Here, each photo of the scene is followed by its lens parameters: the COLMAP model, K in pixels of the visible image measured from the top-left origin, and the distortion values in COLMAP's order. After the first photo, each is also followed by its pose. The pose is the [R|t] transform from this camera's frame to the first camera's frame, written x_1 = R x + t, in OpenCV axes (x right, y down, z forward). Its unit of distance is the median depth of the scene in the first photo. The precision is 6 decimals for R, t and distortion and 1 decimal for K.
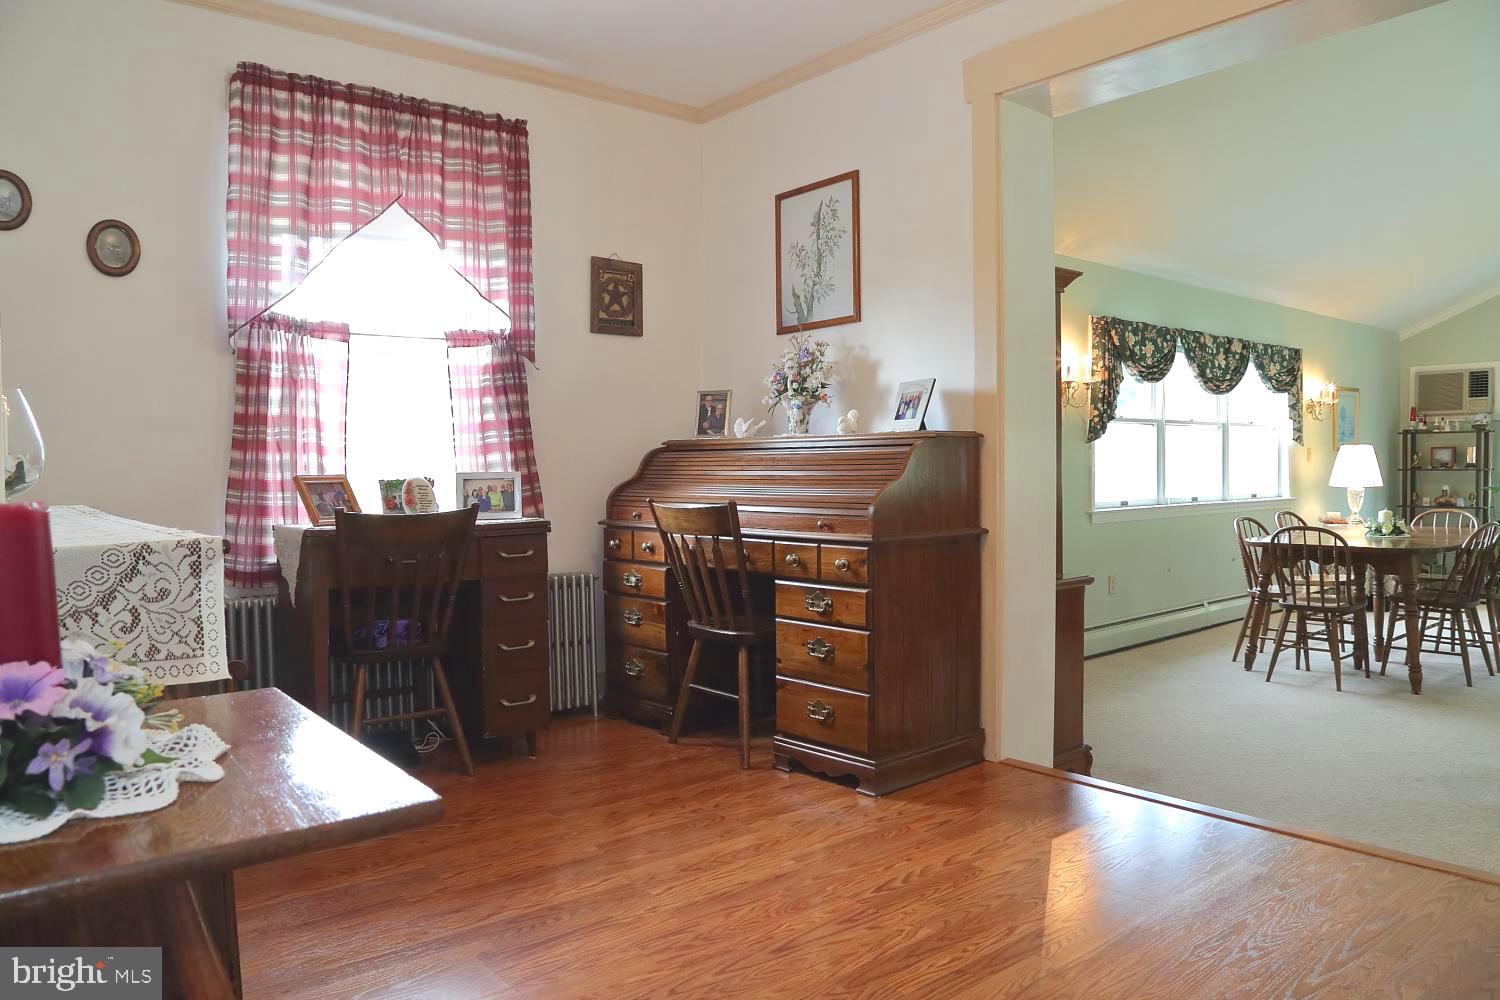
lens RADIAL K [[1025.6, 0, 751.2], [0, 1025.6, 507.2], [0, 0, 1]] dist [-0.125987, 0.077151]
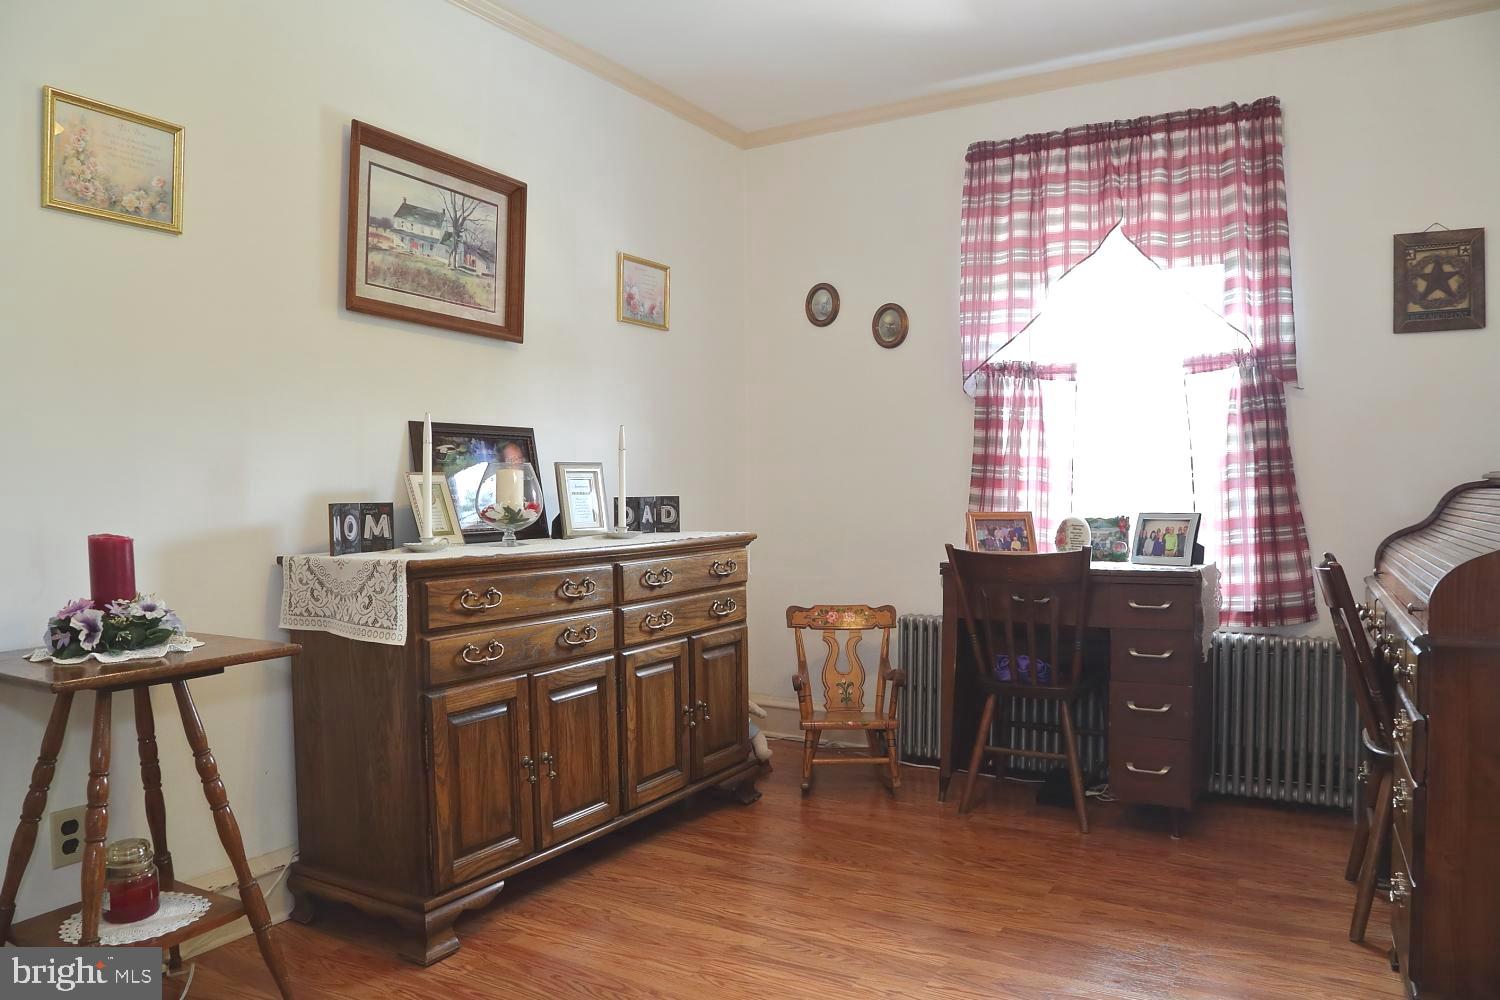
lens RADIAL K [[1025.6, 0, 751.2], [0, 1025.6, 507.2], [0, 0, 1]] dist [-0.125987, 0.077151]
pose [[0.351730, 0.021721, -0.935849, 0.460093], [-0.036417, 0.999291, 0.009507, -0.035023], [0.935393, 0.030737, 0.352272, 0.346691]]
